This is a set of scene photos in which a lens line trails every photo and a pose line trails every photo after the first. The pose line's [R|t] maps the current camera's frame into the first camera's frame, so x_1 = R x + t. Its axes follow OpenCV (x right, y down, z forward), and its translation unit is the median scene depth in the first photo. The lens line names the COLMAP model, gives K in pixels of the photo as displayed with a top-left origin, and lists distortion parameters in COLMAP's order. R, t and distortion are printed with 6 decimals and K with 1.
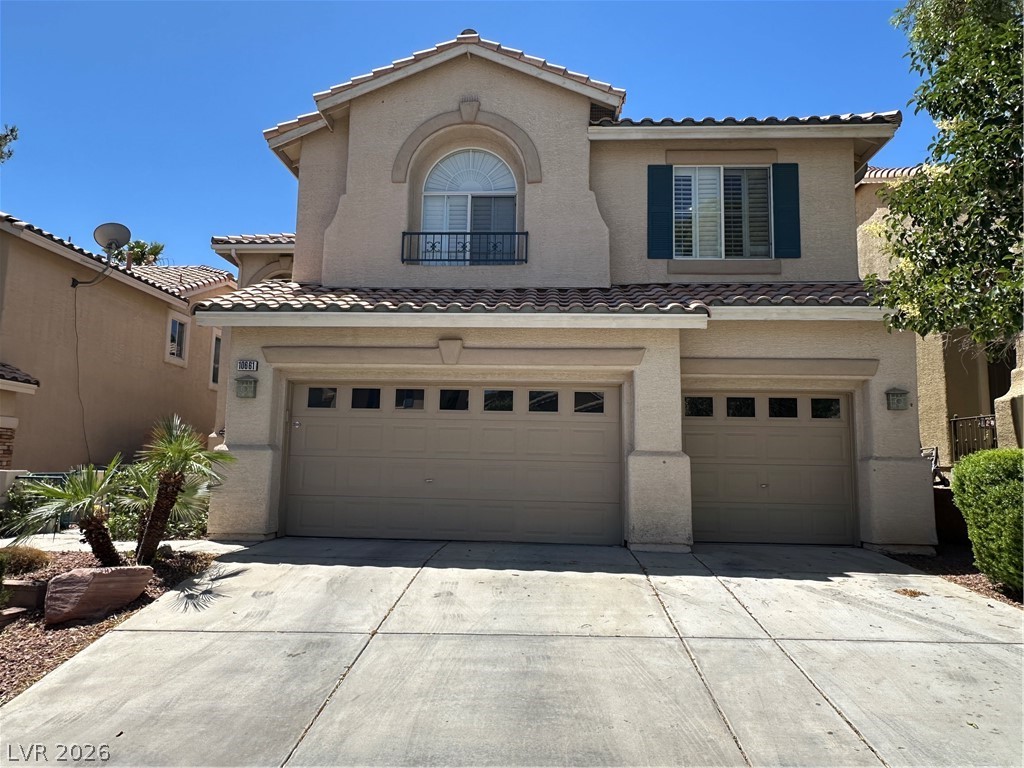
lens RADIAL K [[685.9, 0, 512.9], [0, 685.9, 388.2], [0, 0, 1]] dist [-0.002609, -0.000524]
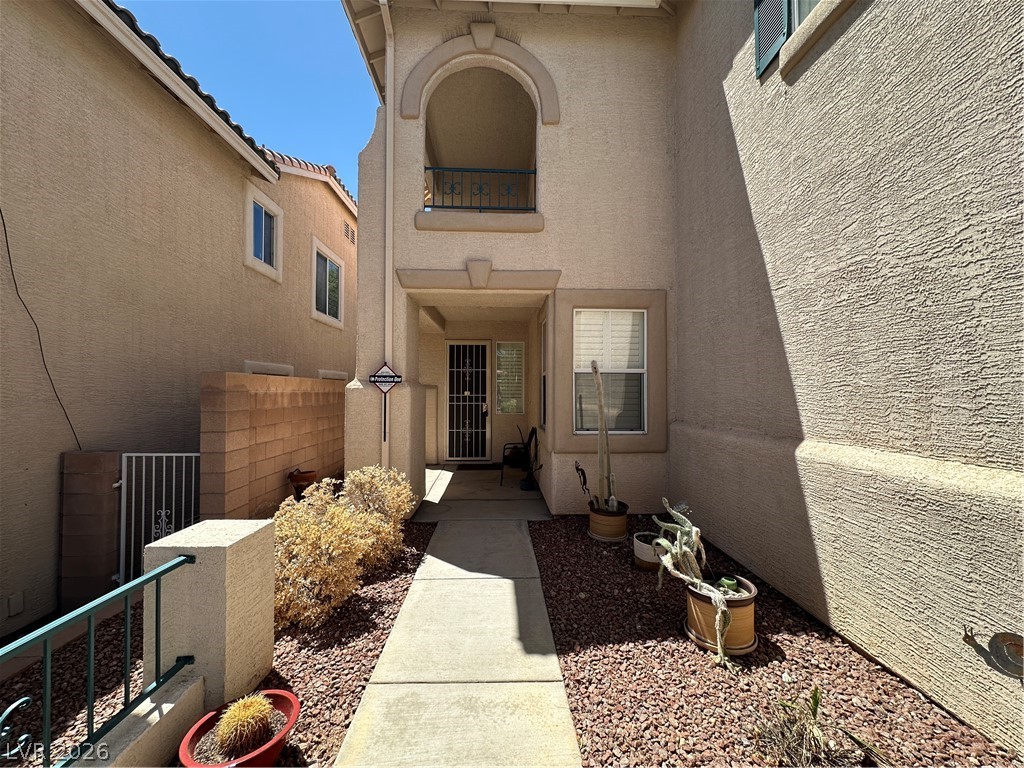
lens RADIAL K [[399.6, 0, 506.2], [0, 399.6, 388.7], [0, 0, 1]] dist [-0.002317, 0.000212]
pose [[0.996707, -0.016915, 0.079305, -0.532405], [0.007770, 0.993423, 0.114237, 0.059628], [-0.080716, -0.113245, 0.990283, 1.070431]]
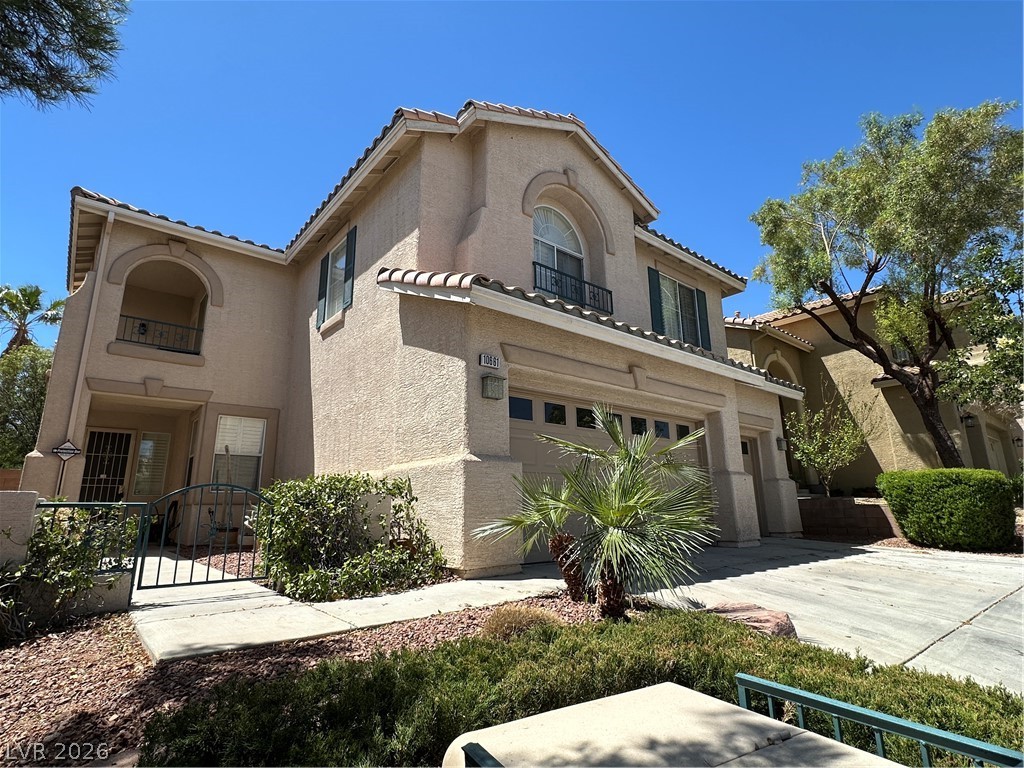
lens RADIAL K [[517.7, 0, 512.0], [0, 517.7, 384.0], [0, 0, 1]] dist [-0.000404, 0.000105]
pose [[0.728356, 0.132800, 0.672206, -0.677684], [-0.051652, 0.988889, -0.139397, 0.070615], [-0.683249, 0.066810, 0.727123, 0.442062]]
